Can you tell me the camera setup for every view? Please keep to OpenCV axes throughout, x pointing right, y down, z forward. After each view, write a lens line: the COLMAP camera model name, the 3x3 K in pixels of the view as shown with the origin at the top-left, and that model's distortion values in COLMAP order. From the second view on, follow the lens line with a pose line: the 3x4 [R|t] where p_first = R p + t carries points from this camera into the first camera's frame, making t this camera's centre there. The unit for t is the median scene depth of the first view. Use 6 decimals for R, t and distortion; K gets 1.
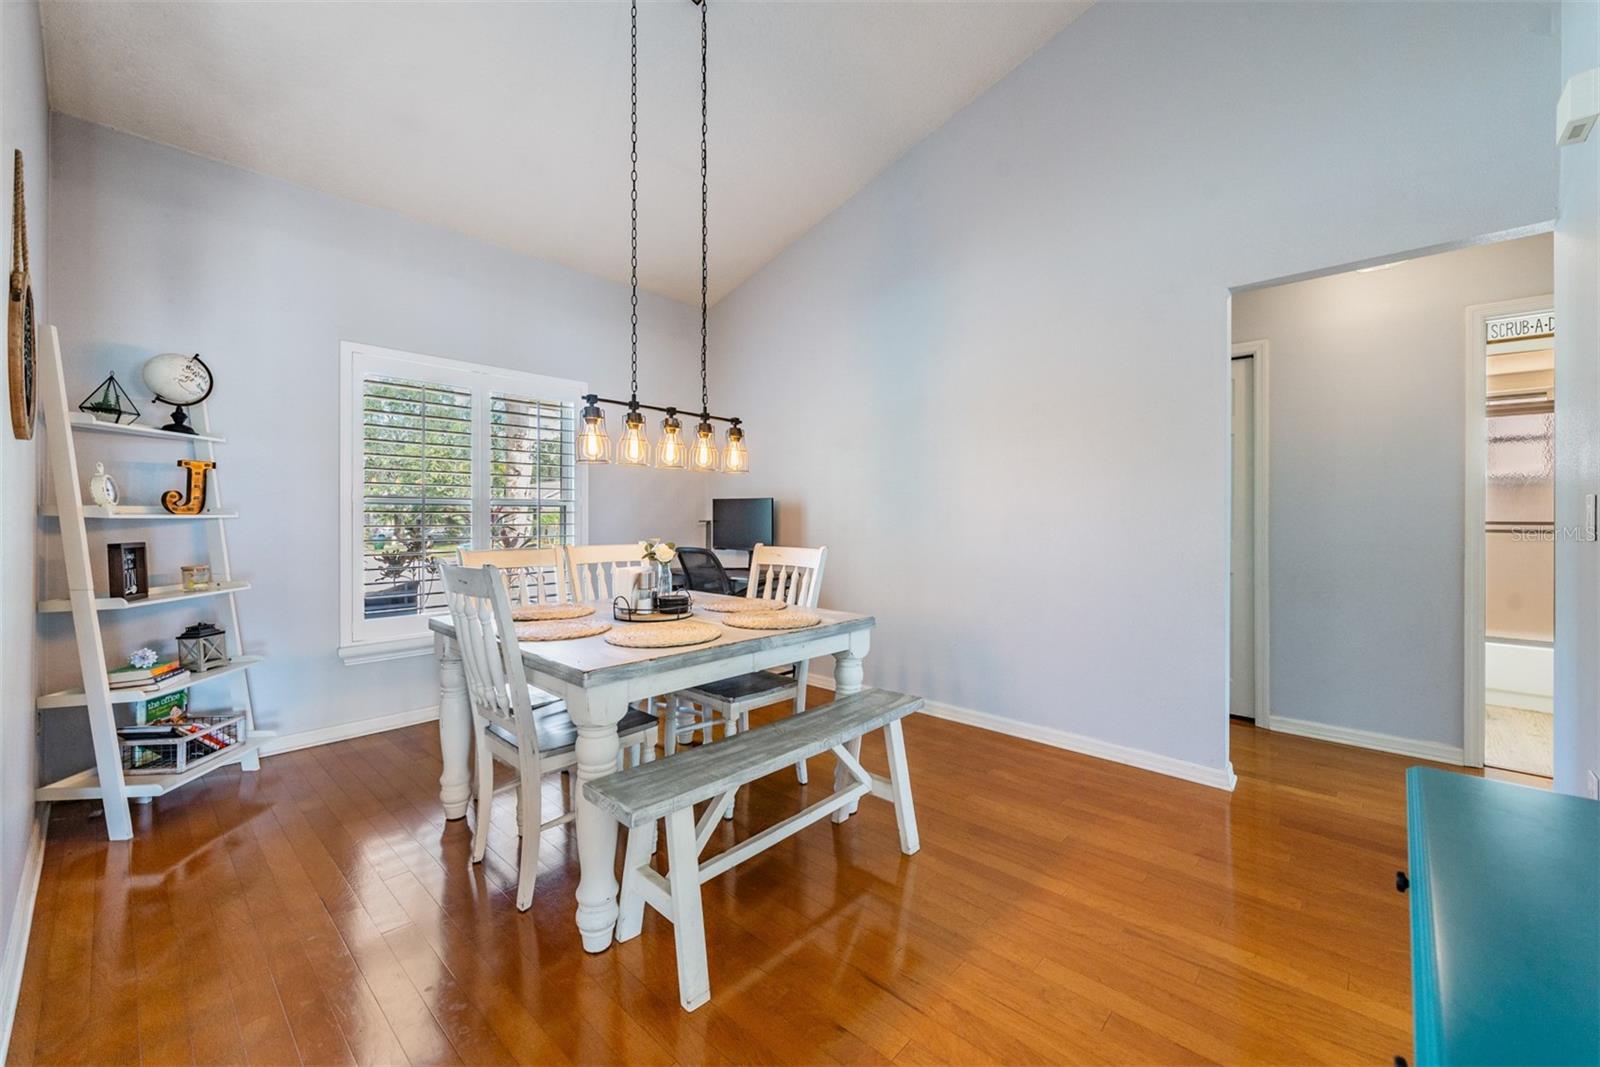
lens RADIAL K [[636.7, 0, 800.8], [0, 636.7, 515.7], [0, 0, 1]] dist [0.001831, 0.000019]
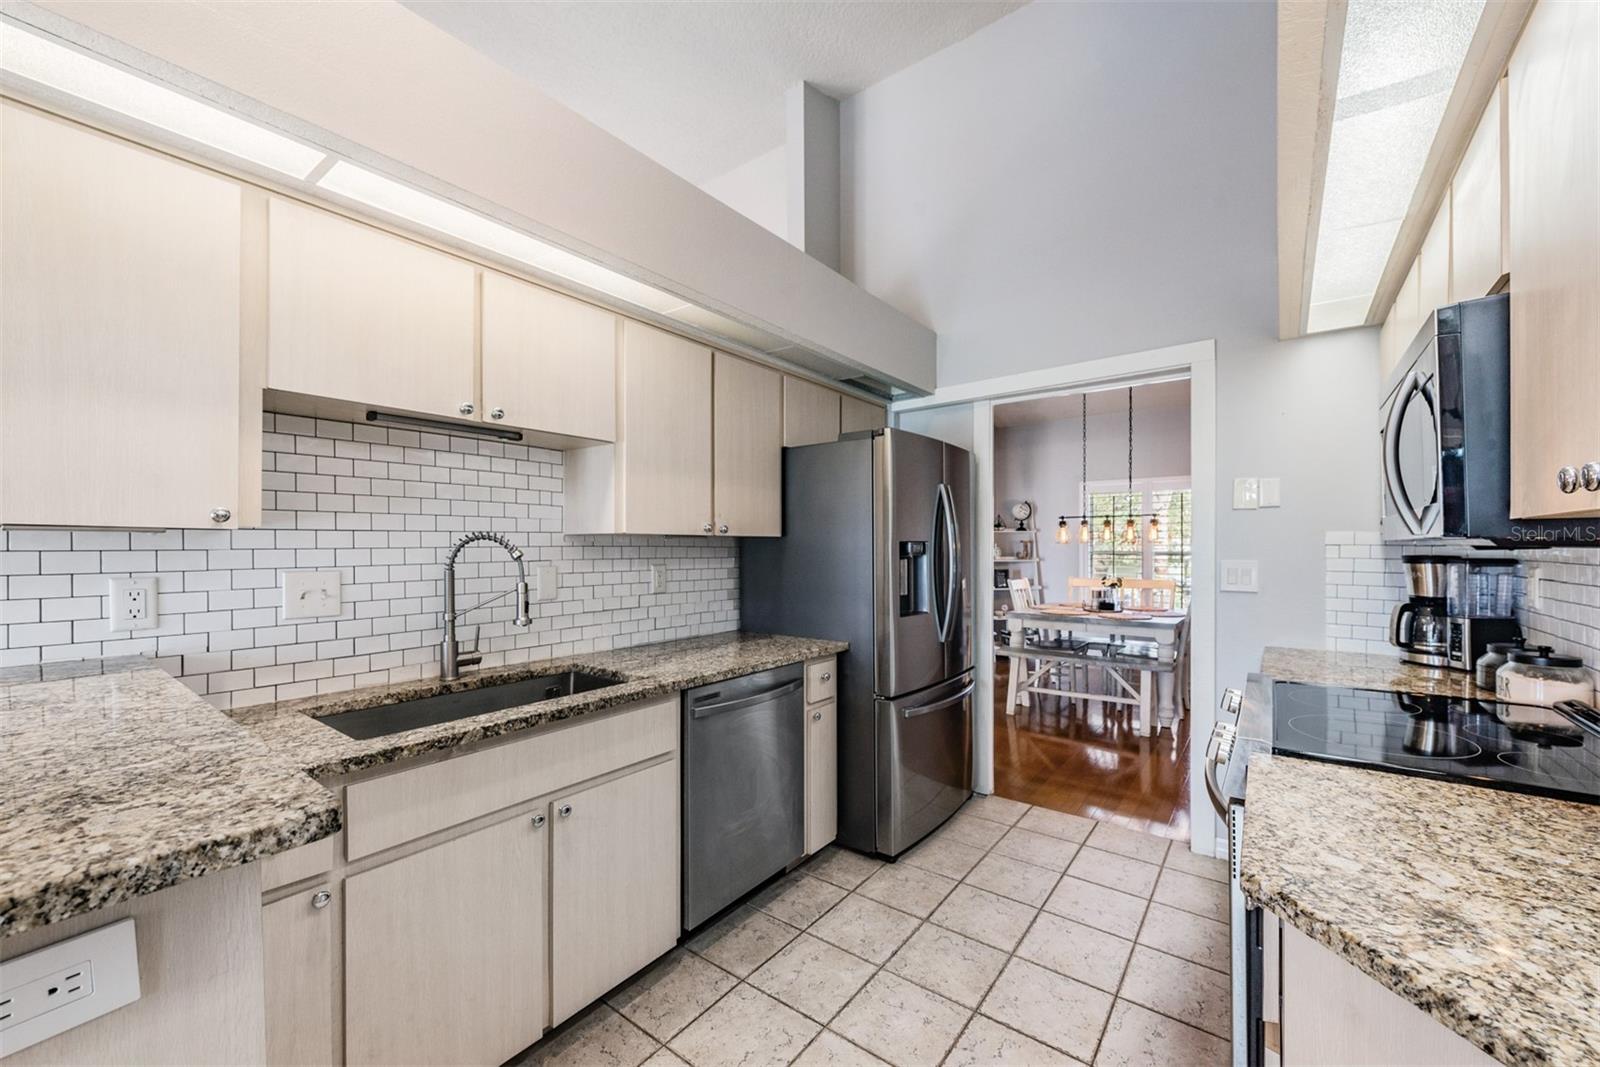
lens RADIAL K [[629.0, 0, 805.3], [0, 629.0, 548.4], [0, 0, 1]] dist [0.001733, -0.000316]
pose [[0.092310, -0.000917, -0.995730, 1.786880], [0.001687, 0.999998, -0.000764, -0.056207], [0.995729, -0.001609, 0.092311, -0.198161]]
